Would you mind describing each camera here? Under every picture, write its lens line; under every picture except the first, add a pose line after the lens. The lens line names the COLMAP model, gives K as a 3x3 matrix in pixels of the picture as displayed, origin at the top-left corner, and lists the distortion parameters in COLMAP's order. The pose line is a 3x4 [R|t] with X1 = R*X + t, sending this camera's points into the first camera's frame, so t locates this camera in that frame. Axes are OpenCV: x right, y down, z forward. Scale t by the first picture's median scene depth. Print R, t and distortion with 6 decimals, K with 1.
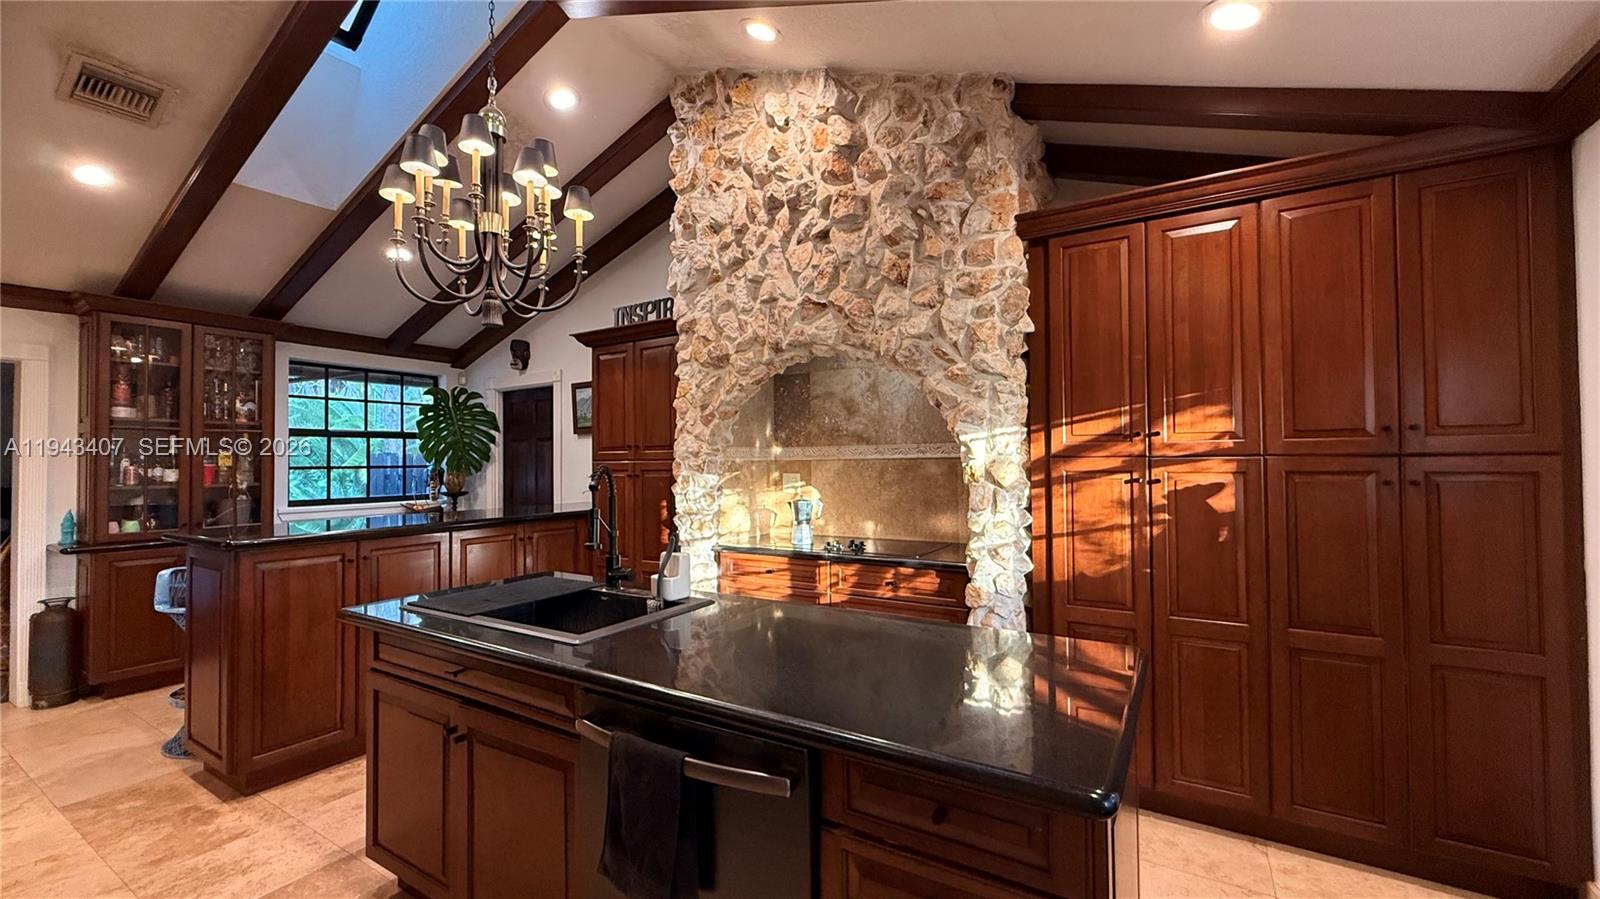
lens RADIAL K [[636.4, 0, 801.7], [0, 636.4, 448.4], [0, 0, 1]] dist [0.000159, -0.000389]
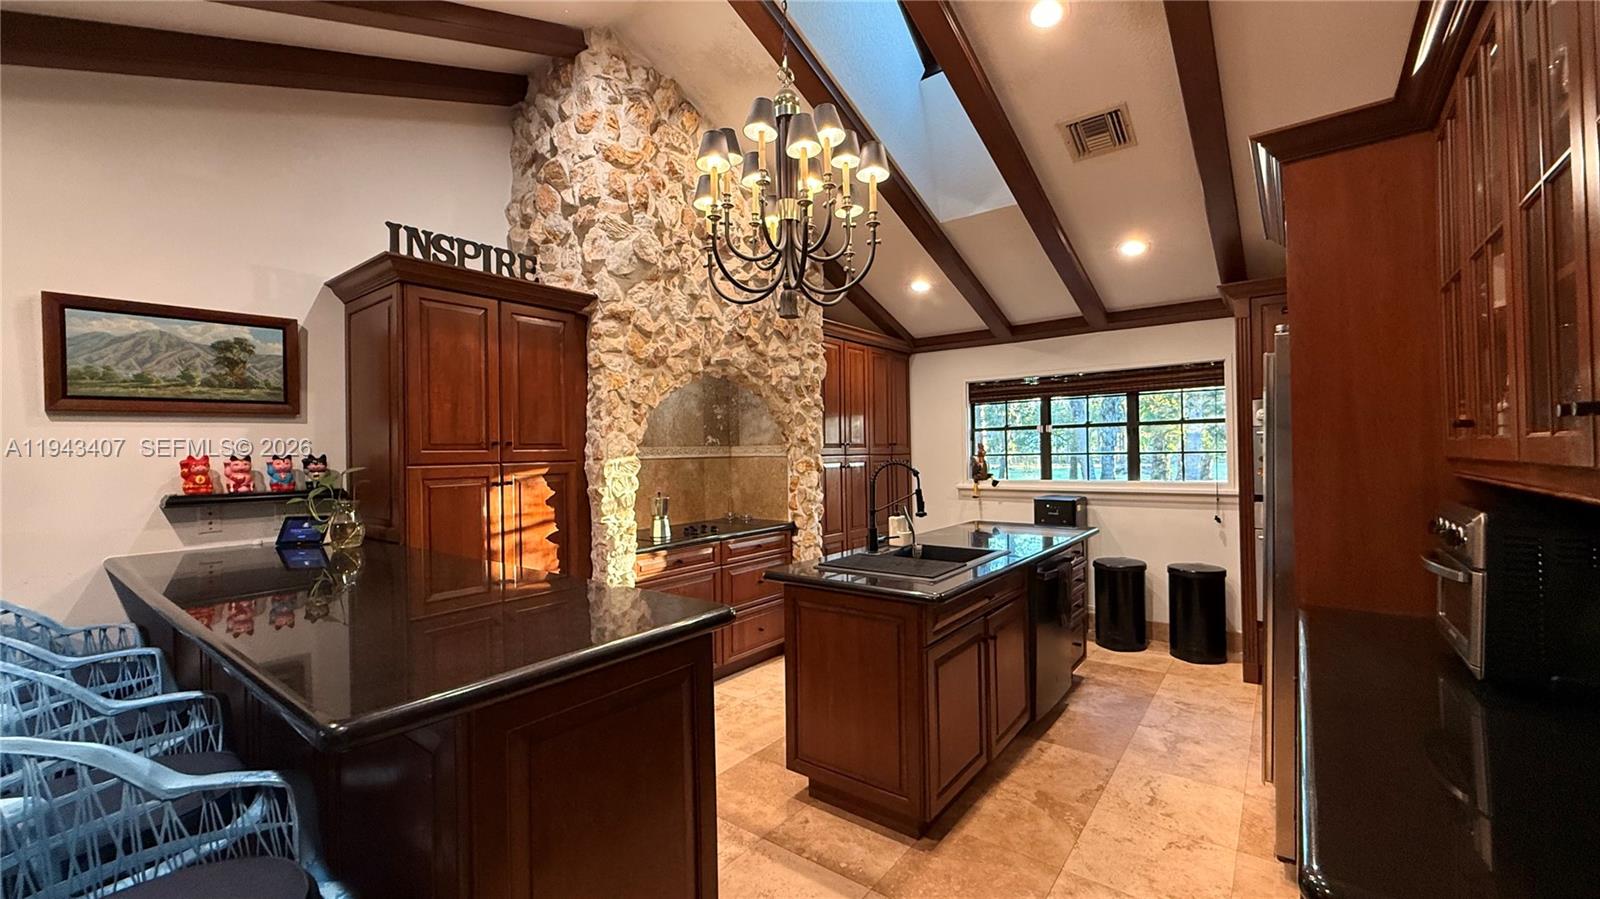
lens RADIAL K [[636.4, 0, 800.3], [0, 636.4, 448.6], [0, 0, 1]] dist [0.000159, -0.000389]
pose [[0.110287, 0.010629, 0.993843, -1.075661], [-0.003997, 0.999939, -0.010250, 0.009059], [-0.993892, -0.002842, 0.110323, 0.656208]]
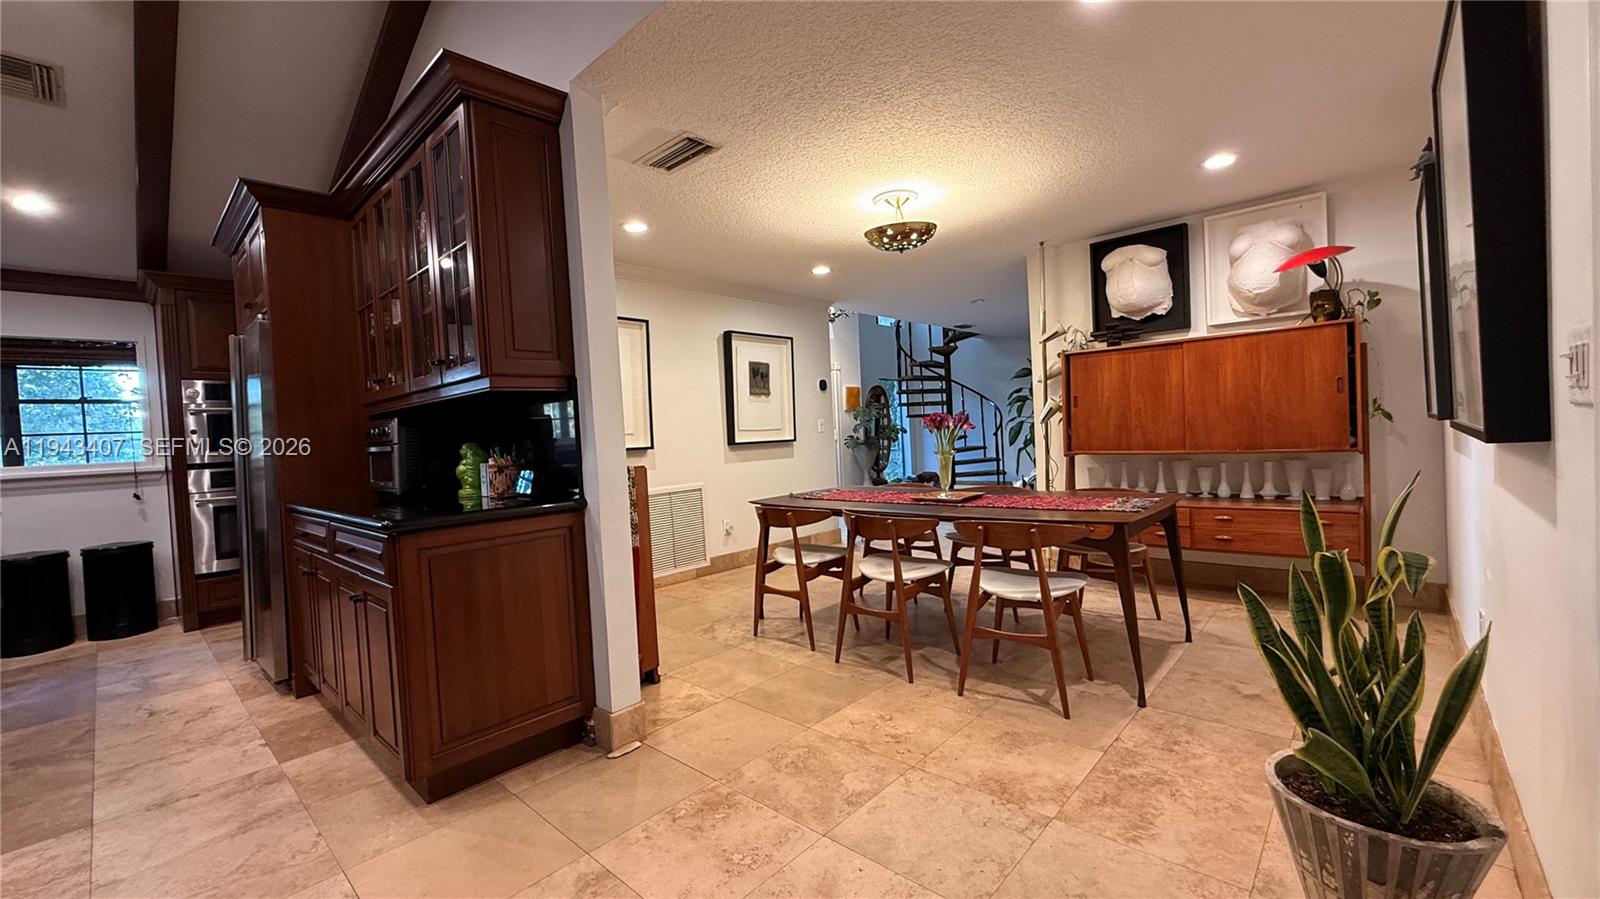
lens RADIAL K [[636.4, 0, 797.1], [0, 636.4, 447.8], [0, 0, 1]] dist [0.000159, -0.000389]
pose [[-0.978957, 0.049339, 0.198012, -1.309024], [0.050919, 0.998699, 0.002891, 0.100943], [-0.197611, 0.012913, -0.980195, 0.981743]]
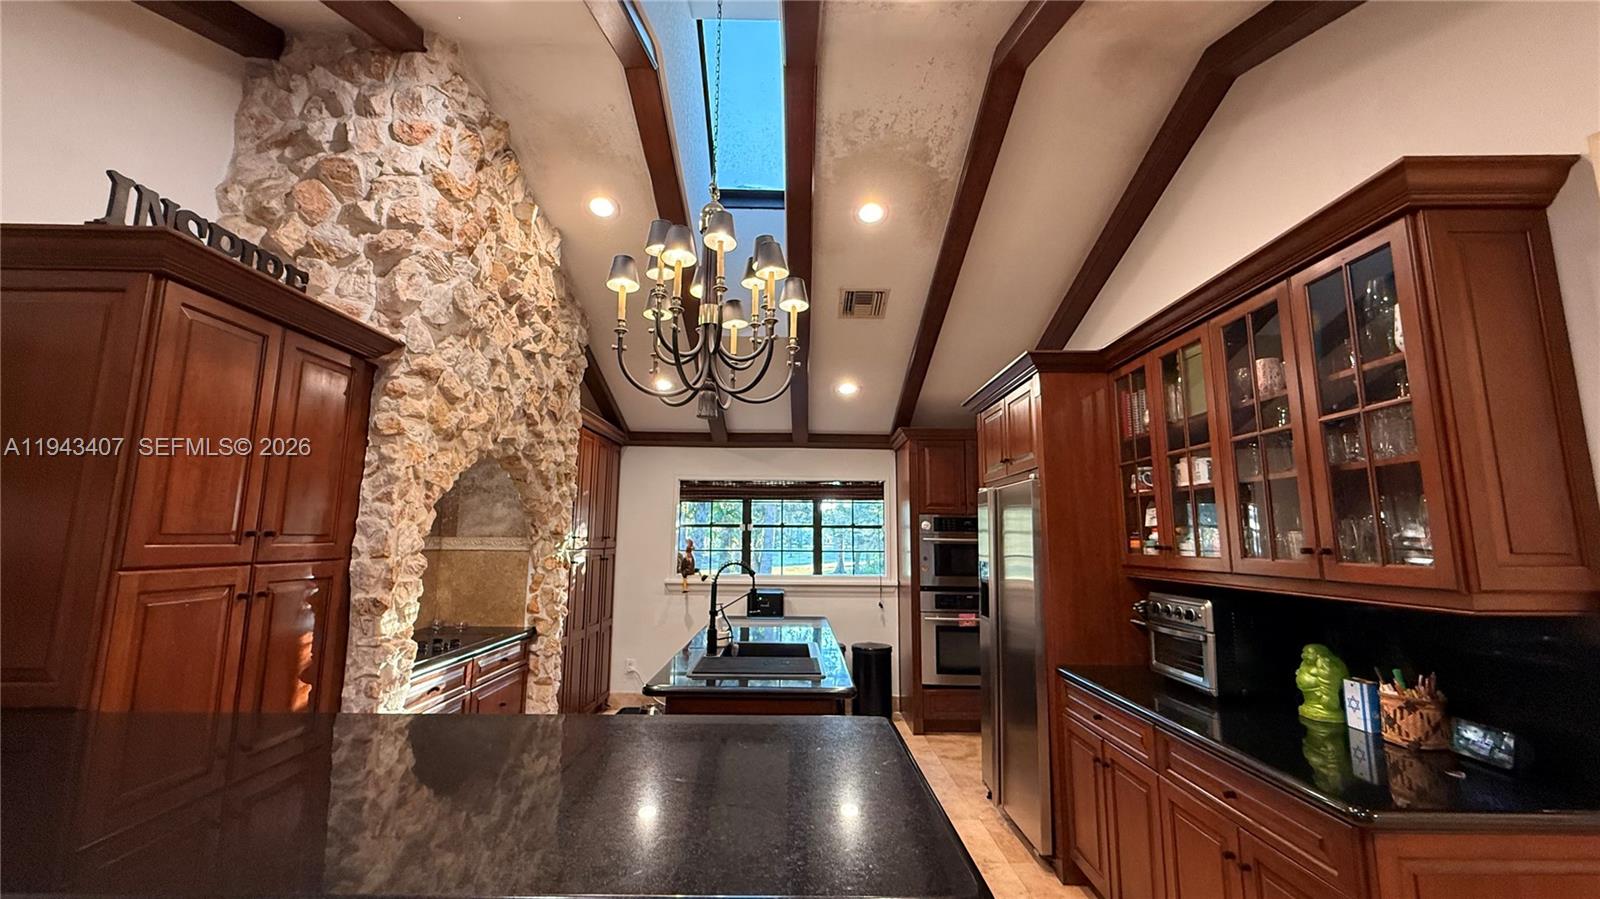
lens RADIAL K [[636.4, 0, 802.9], [0, 636.4, 449.6], [0, 0, 1]] dist [0.000159, -0.000389]
pose [[-0.529559, 0.119762, 0.839776, -1.020568], [-0.022929, 0.987601, -0.155303, -0.001473], [-0.847963, -0.101498, -0.520247, 1.026664]]
